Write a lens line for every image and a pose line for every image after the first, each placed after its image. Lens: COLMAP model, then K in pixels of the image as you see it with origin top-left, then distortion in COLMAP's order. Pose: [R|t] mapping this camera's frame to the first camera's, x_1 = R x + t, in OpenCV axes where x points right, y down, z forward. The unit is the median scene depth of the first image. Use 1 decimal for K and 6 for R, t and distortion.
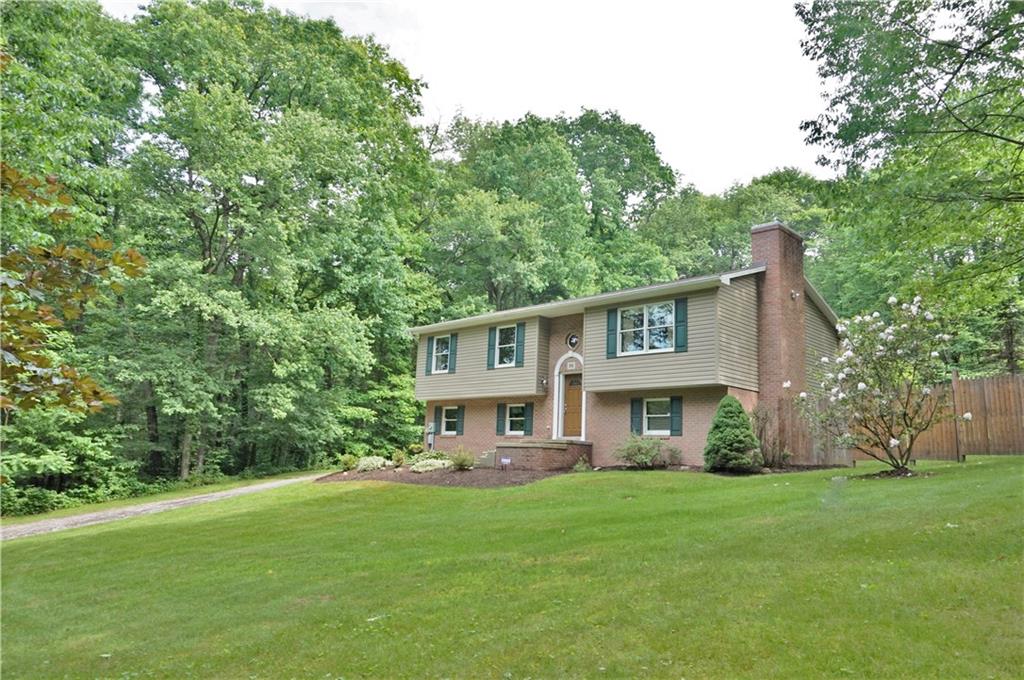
lens RADIAL K [[686.4, 0, 512.0], [0, 686.4, 340.0], [0, 0, 1]] dist [-0.005714, -0.002017]
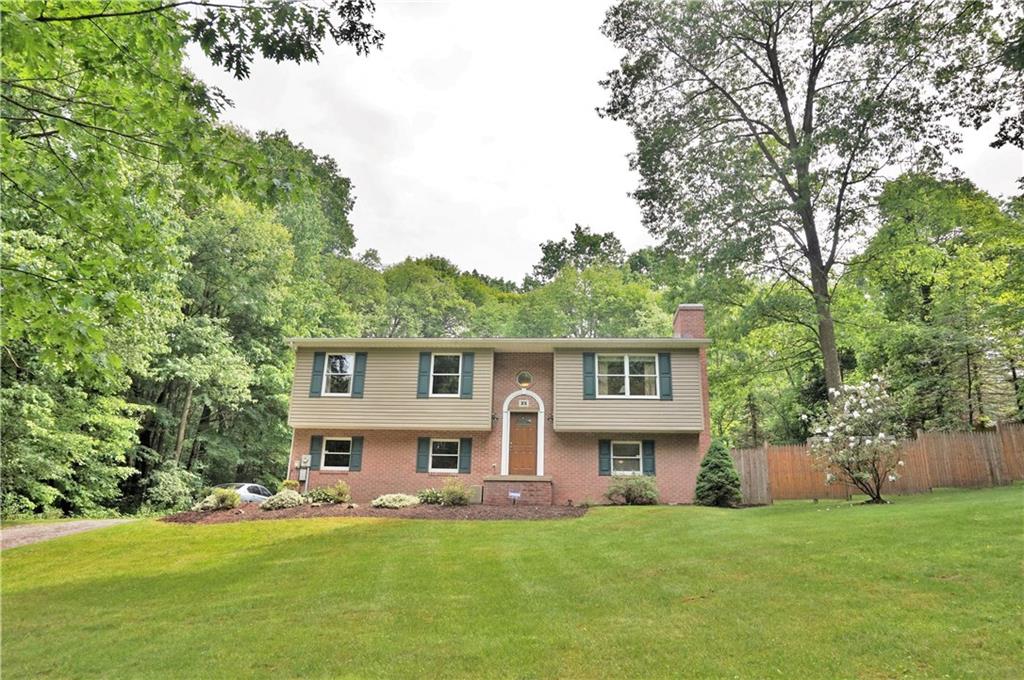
lens RADIAL K [[684.6, 0, 512.0], [0, 684.6, 340.0], [0, 0, 1]] dist [-0.027718, -0.000621]
pose [[0.771163, 0.172055, 0.612947, -0.542803], [-0.106872, 0.984112, -0.141783, 0.088507], [-0.627603, 0.043831, 0.777299, 0.237300]]
